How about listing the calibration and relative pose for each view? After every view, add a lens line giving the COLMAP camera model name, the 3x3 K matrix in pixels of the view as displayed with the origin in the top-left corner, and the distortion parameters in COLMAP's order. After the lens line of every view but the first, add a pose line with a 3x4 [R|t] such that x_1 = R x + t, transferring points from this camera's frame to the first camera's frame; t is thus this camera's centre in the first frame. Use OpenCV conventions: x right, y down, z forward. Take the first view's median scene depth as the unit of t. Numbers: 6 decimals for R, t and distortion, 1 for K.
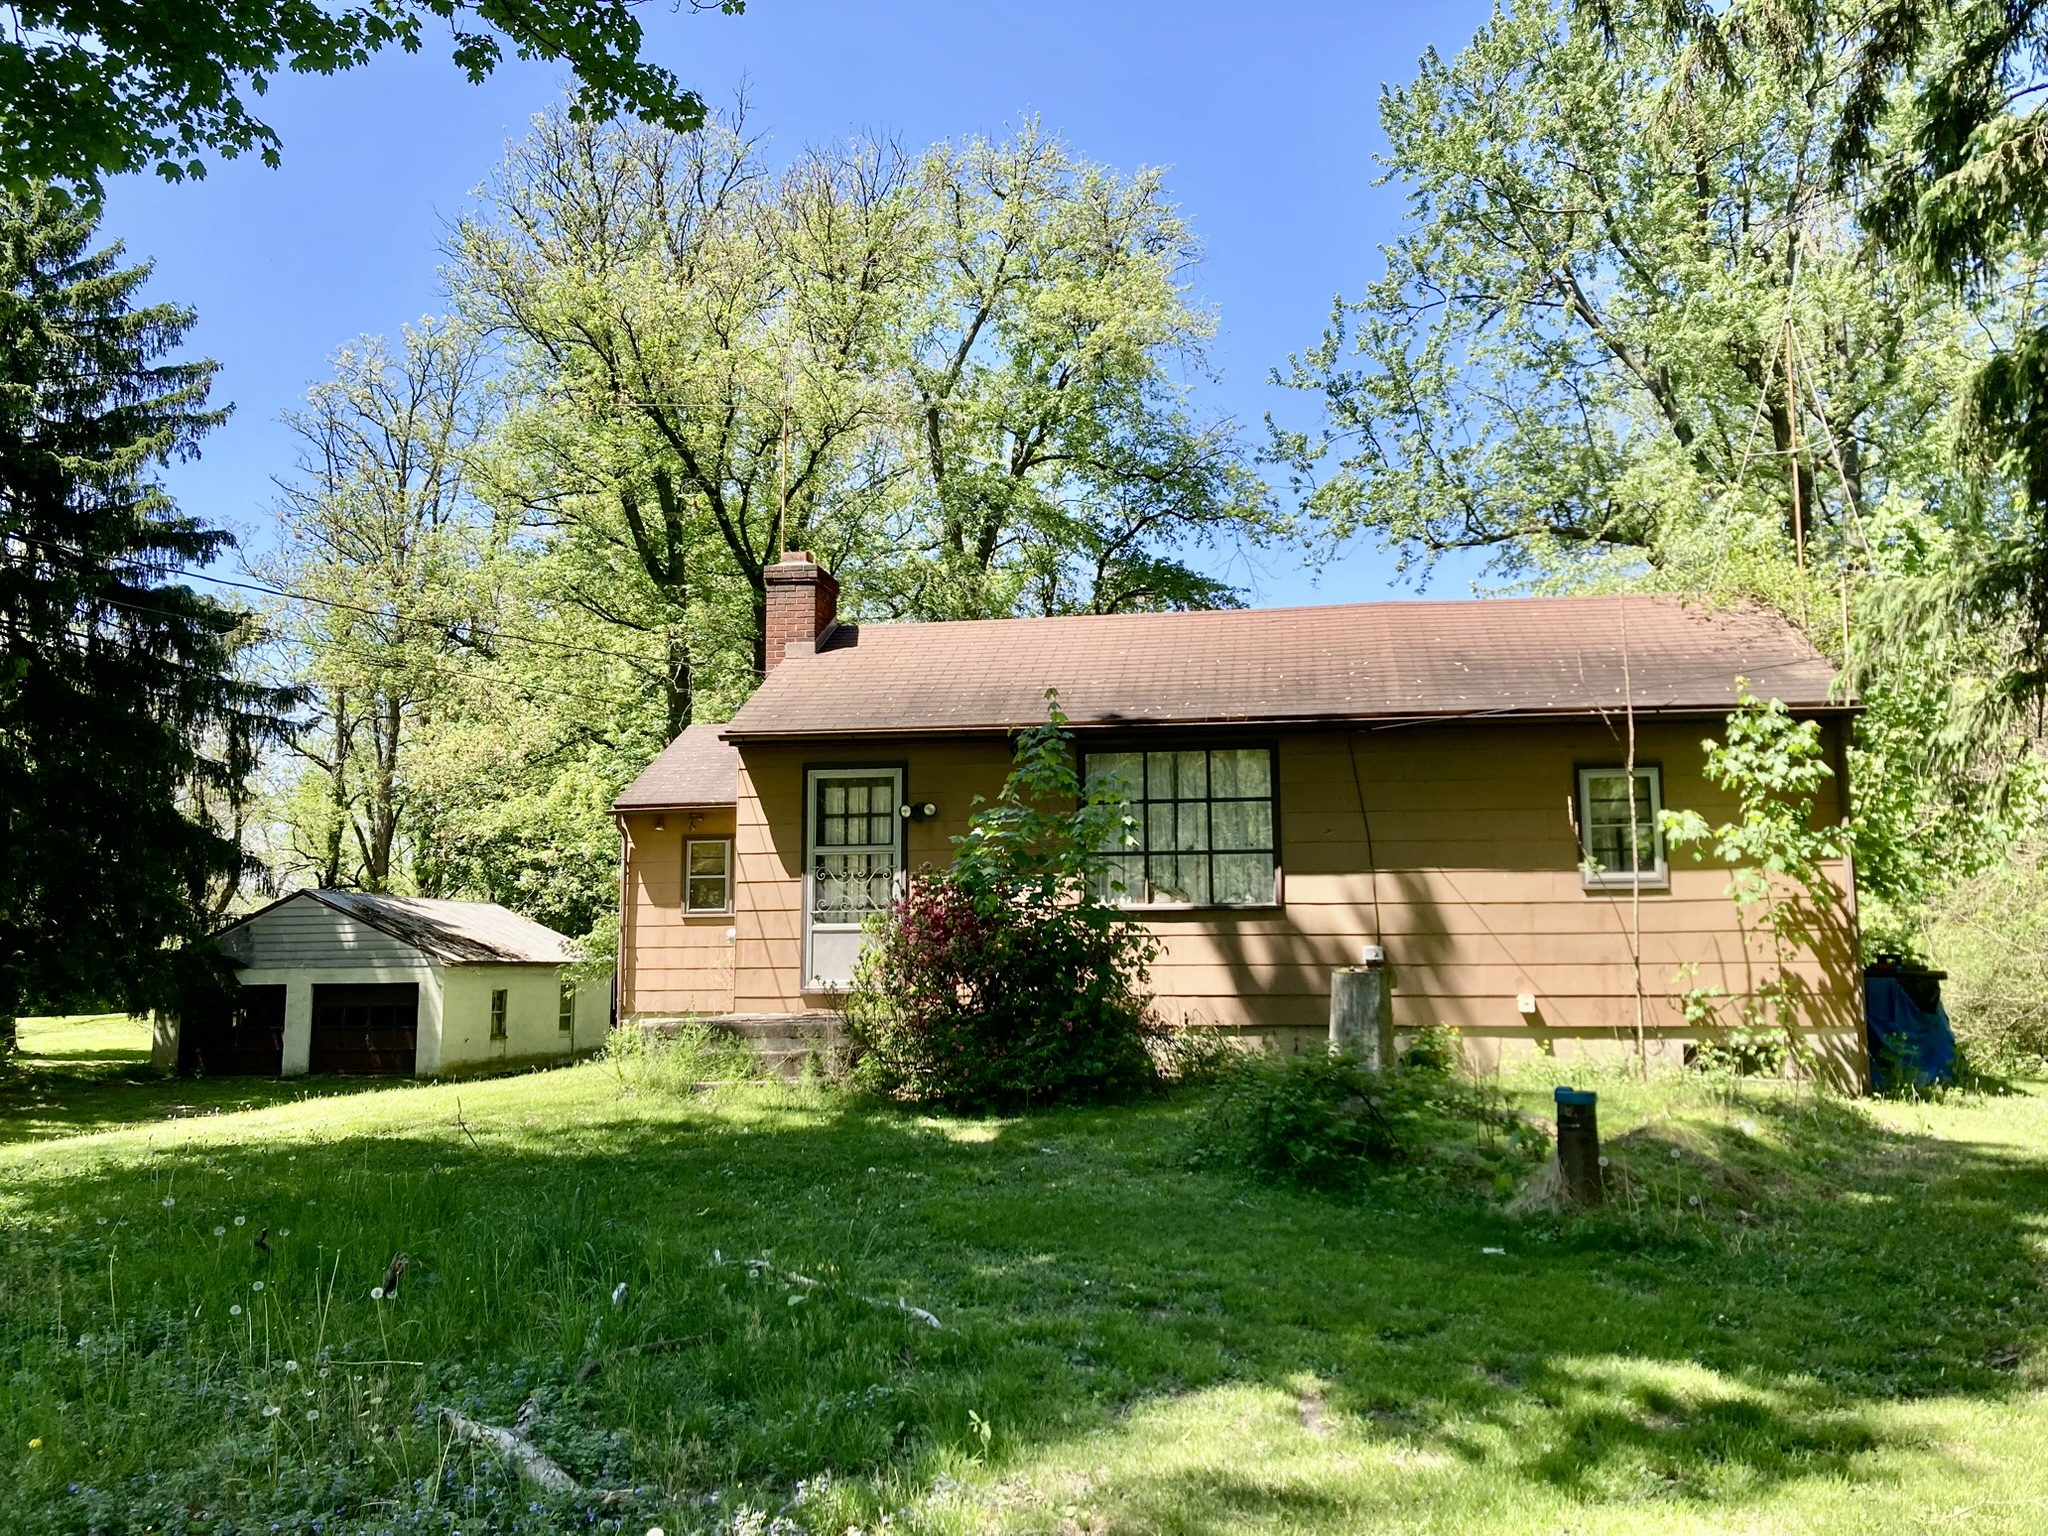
lens RADIAL K [[1623.0, 0, 1024.0], [0, 1623.0, 768.0], [0, 0, 1]] dist [0.000675, -0.000969]
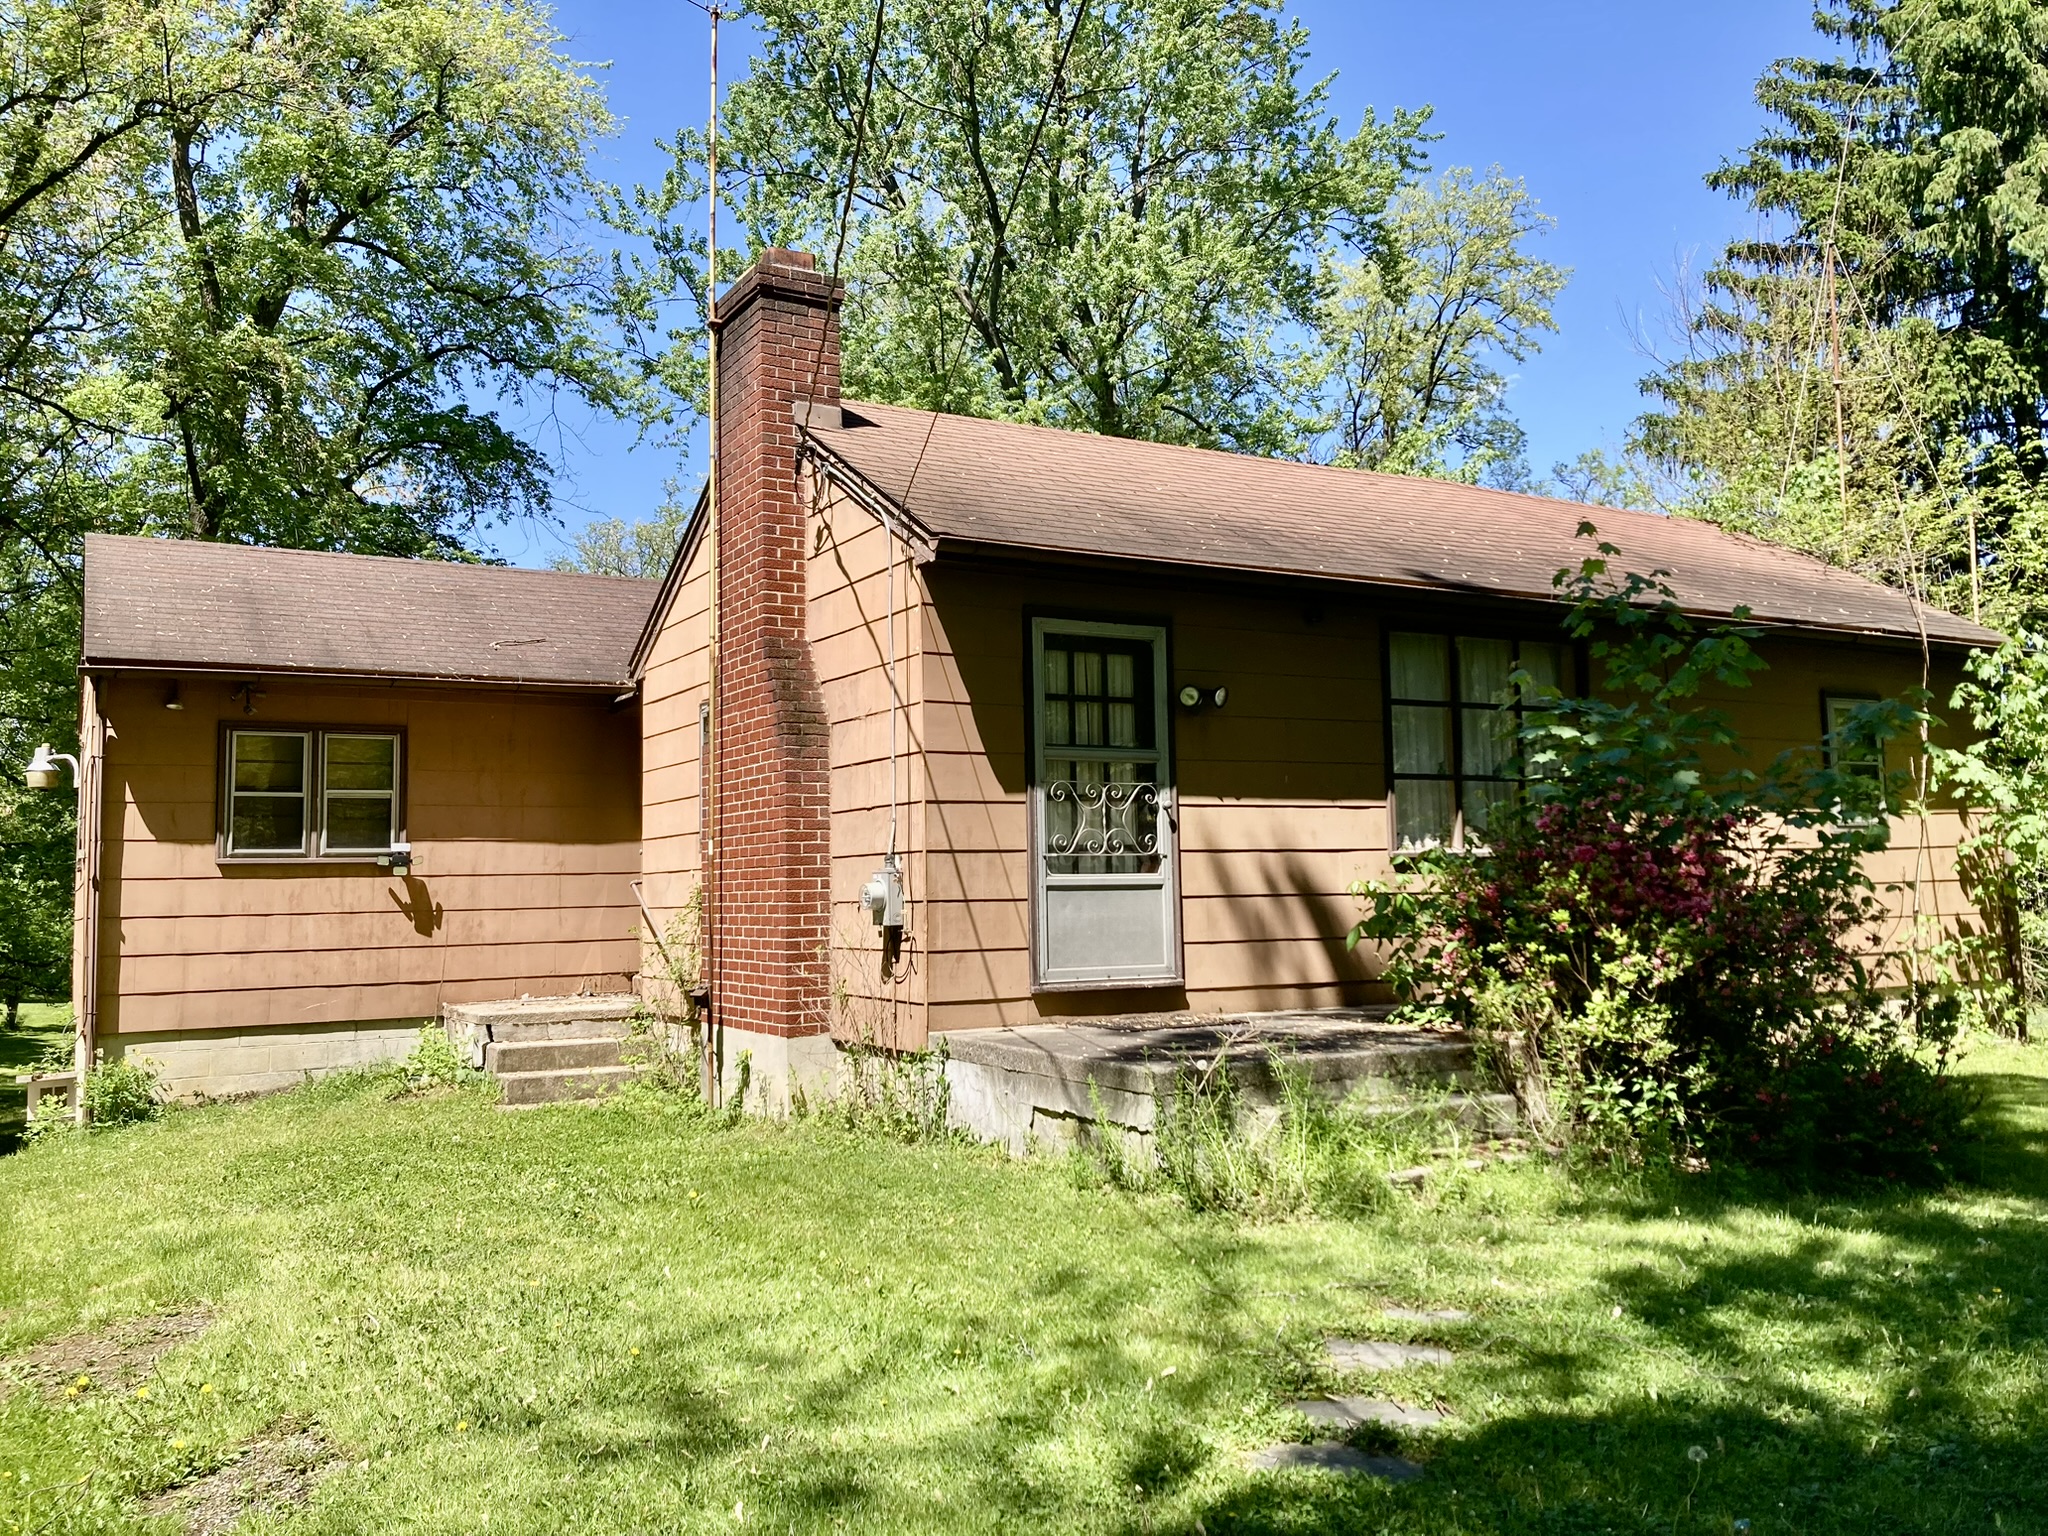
lens RADIAL K [[1623.0, 0, 1024.0], [0, 1623.0, 768.0], [0, 0, 1]] dist [0.000675, -0.000969]
pose [[0.759153, 0.038606, 0.649767, -0.519303], [-0.060242, 0.998122, 0.011080, 0.050153], [-0.648119, -0.047554, 0.760053, 0.545387]]
